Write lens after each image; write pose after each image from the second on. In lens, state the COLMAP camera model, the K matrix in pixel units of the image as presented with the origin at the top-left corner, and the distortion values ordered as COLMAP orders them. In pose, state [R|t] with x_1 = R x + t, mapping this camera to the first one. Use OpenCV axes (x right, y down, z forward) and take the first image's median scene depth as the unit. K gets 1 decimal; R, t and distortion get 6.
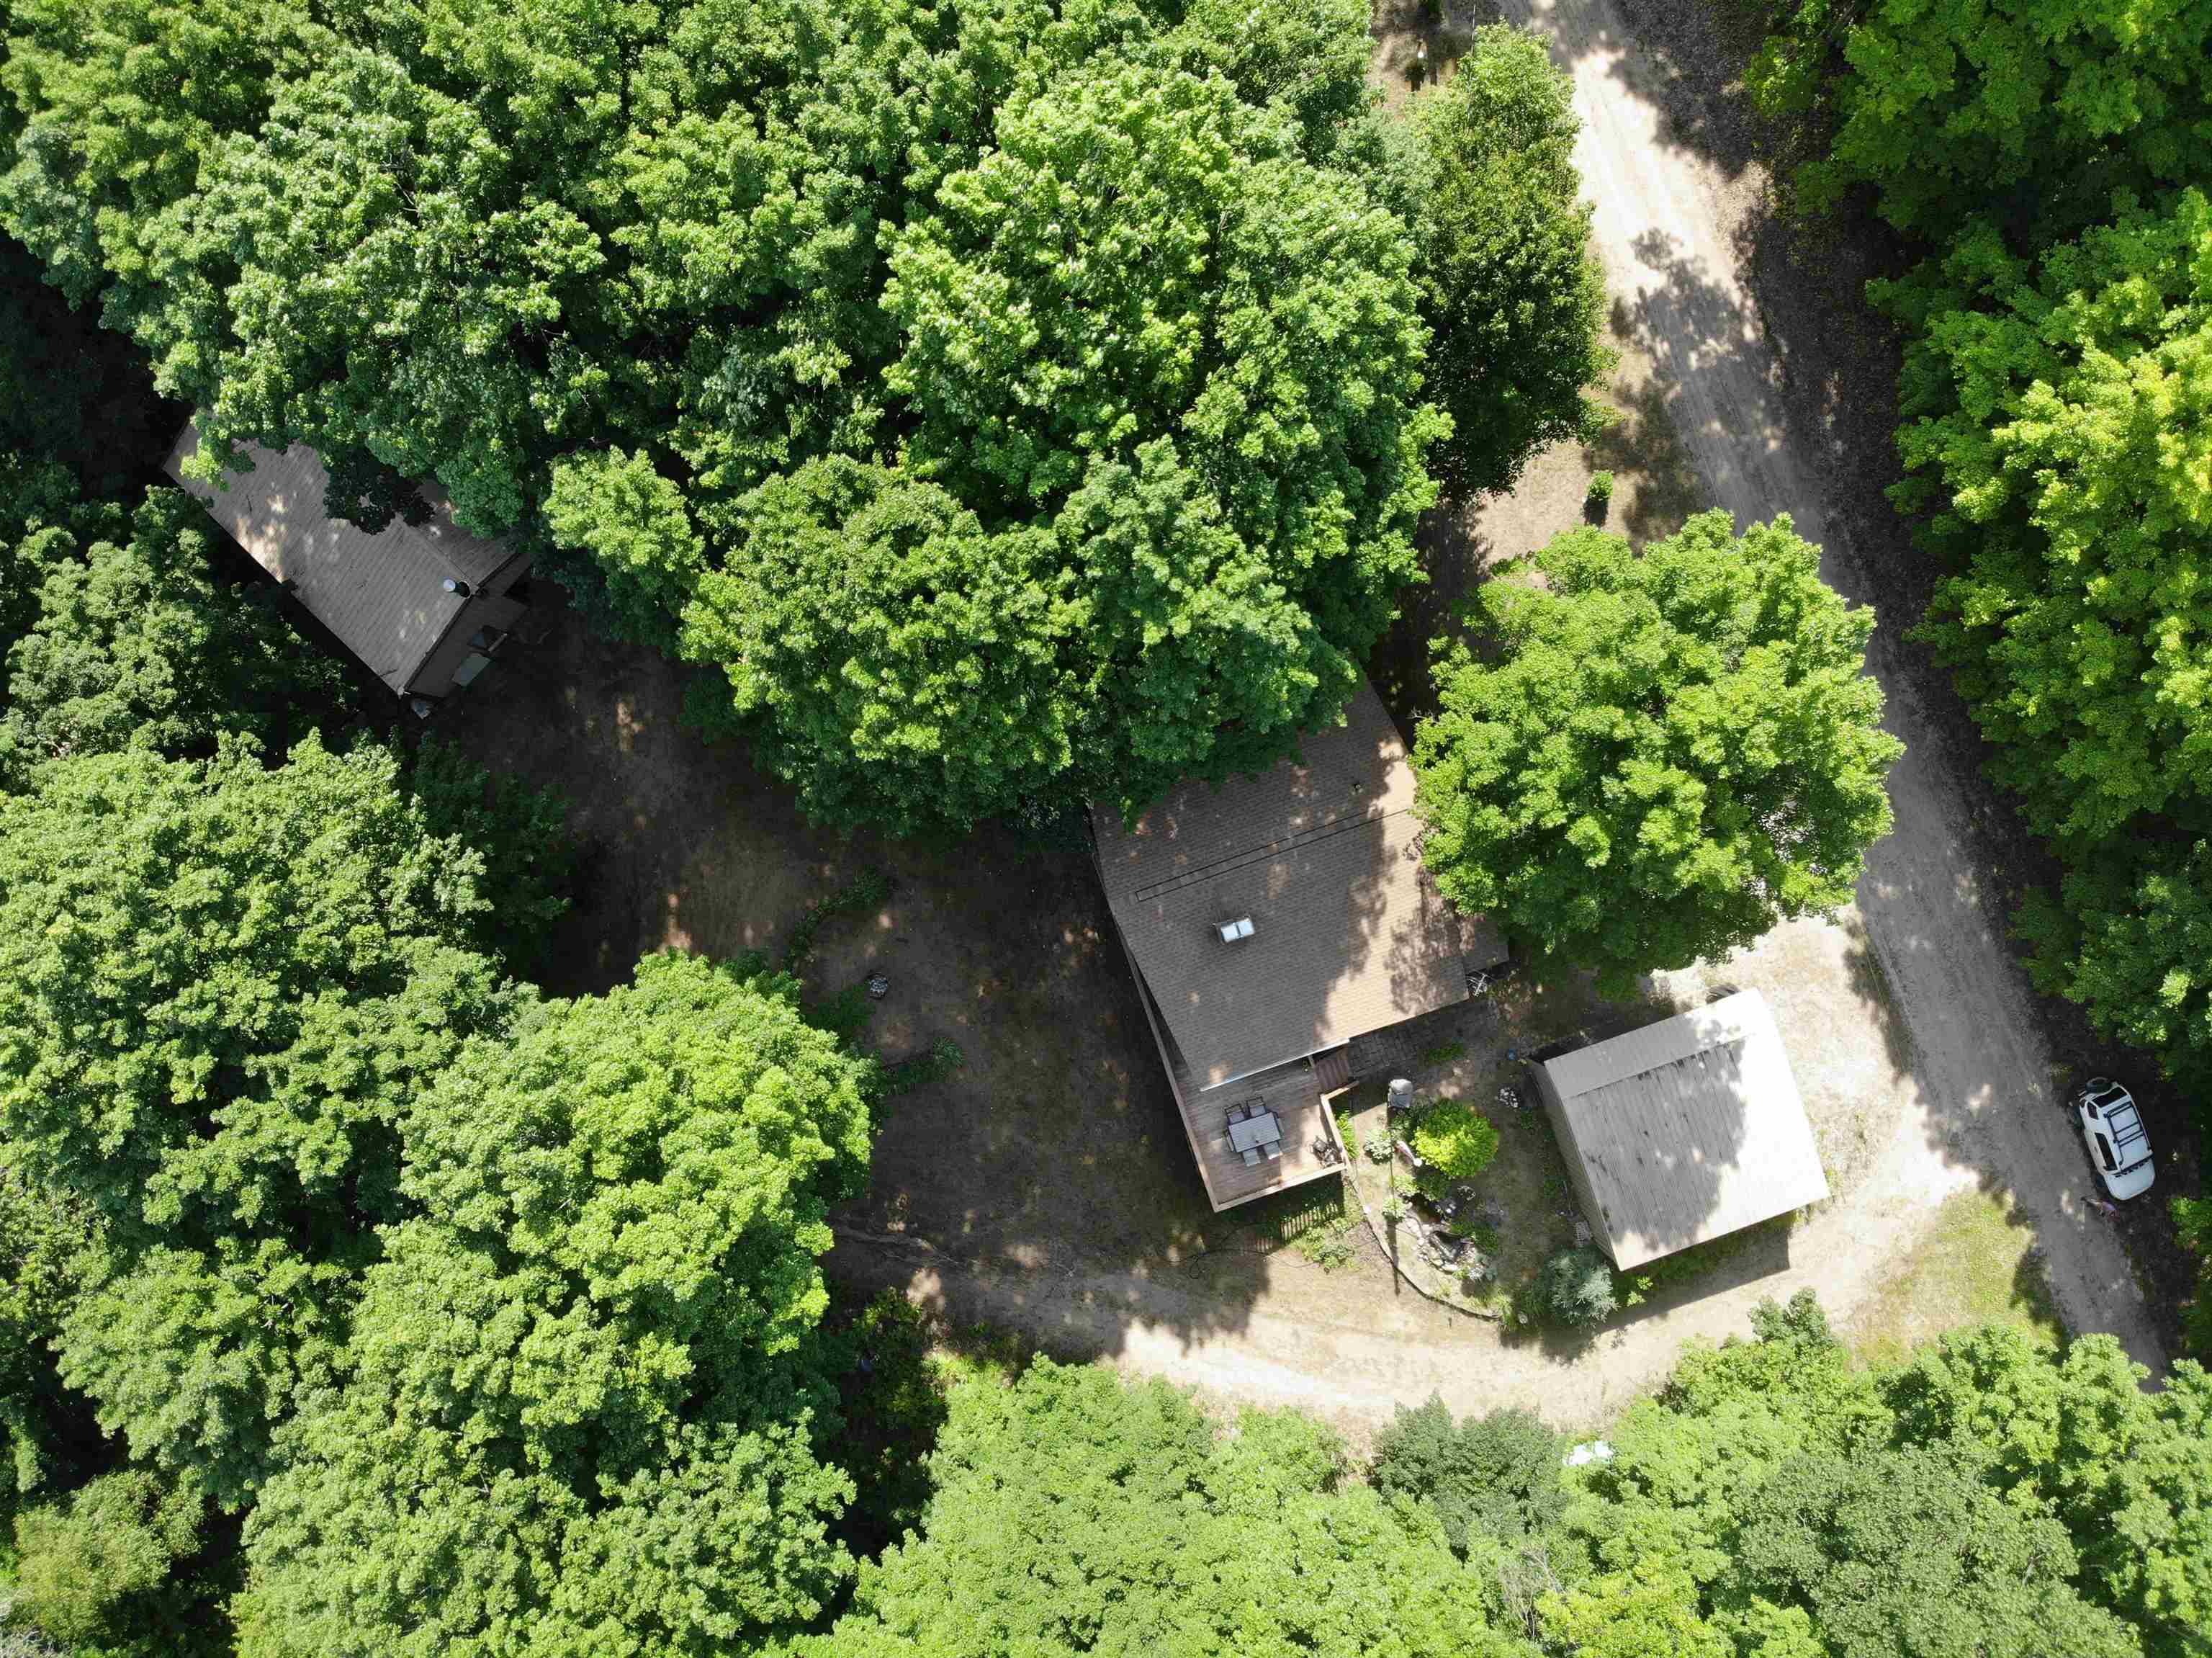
lens RADIAL K [[1608.2, 0, 1188.3], [0, 1608.2, 824.2], [0, 0, 1]] dist [-0.006533, -0.005110]
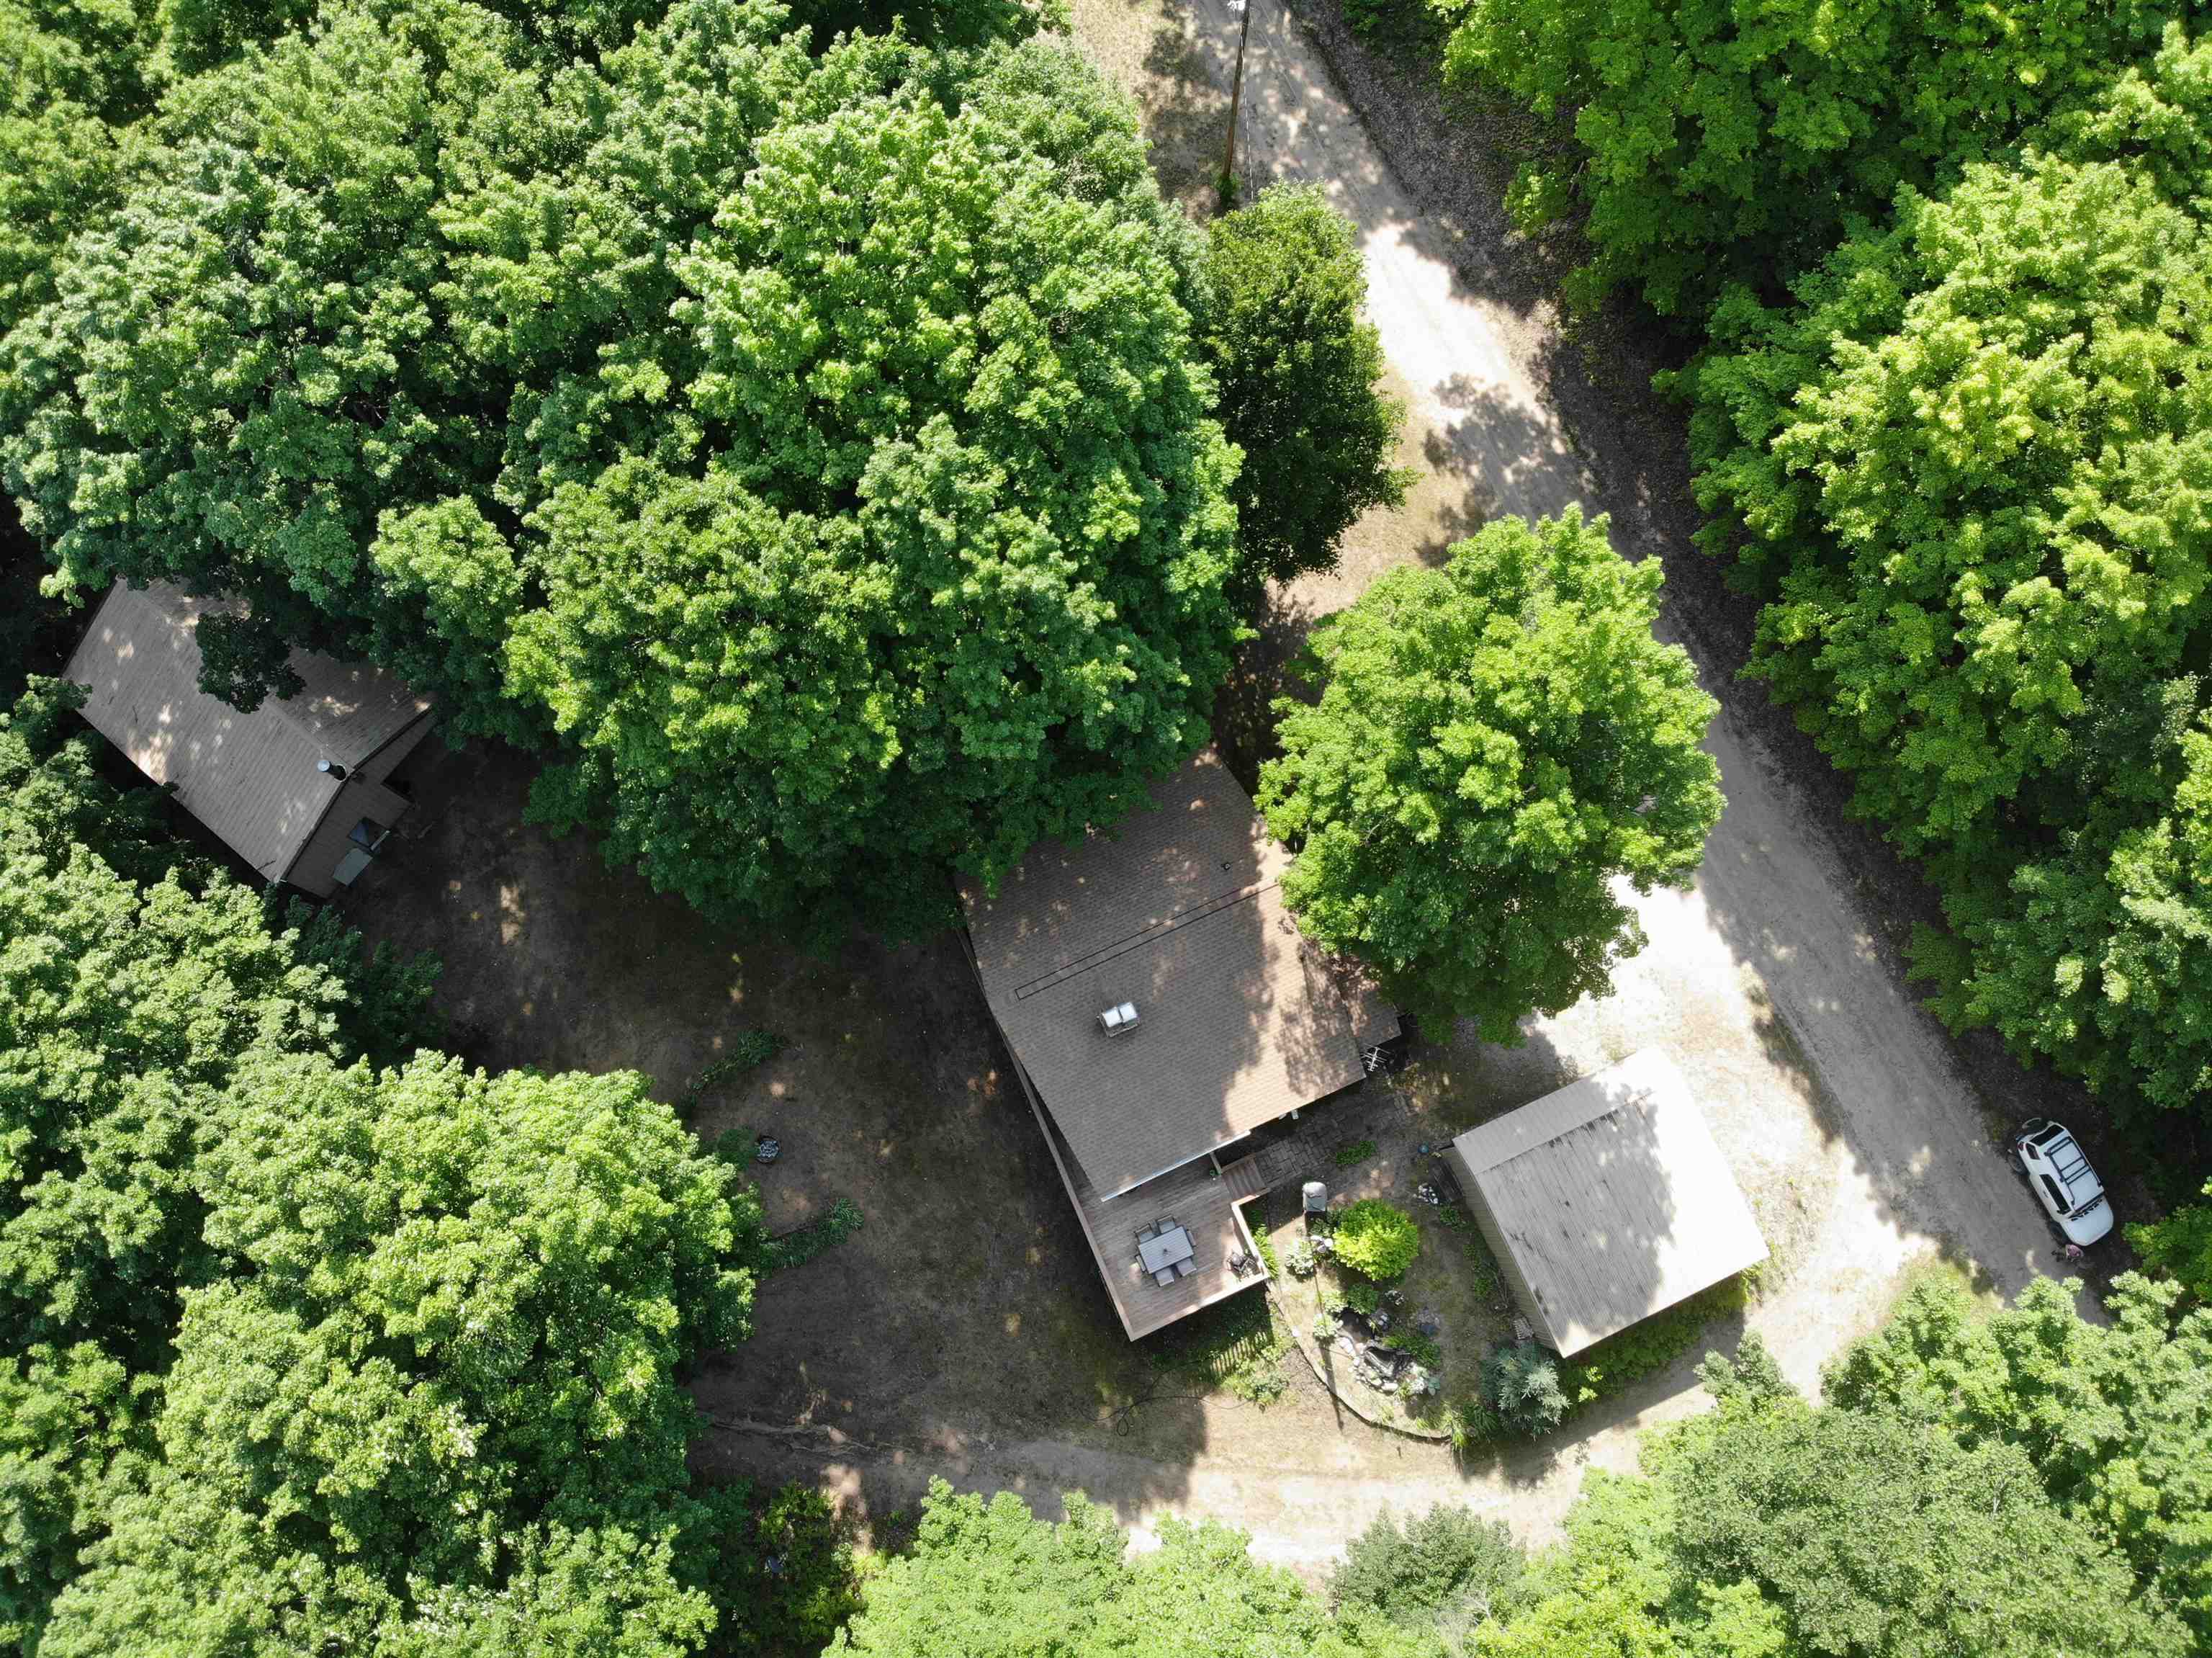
lens RADIAL K [[1555.5, 0, 1171.1], [0, 1555.5, 830.6], [0, 0, 1]] dist [0.005563, -0.027176]
pose [[0.995872, -0.090729, 0.002720, 0.078152], [0.088848, 0.968211, -0.233825, 0.203276], [0.018582, 0.233102, 0.972275, 0.046277]]
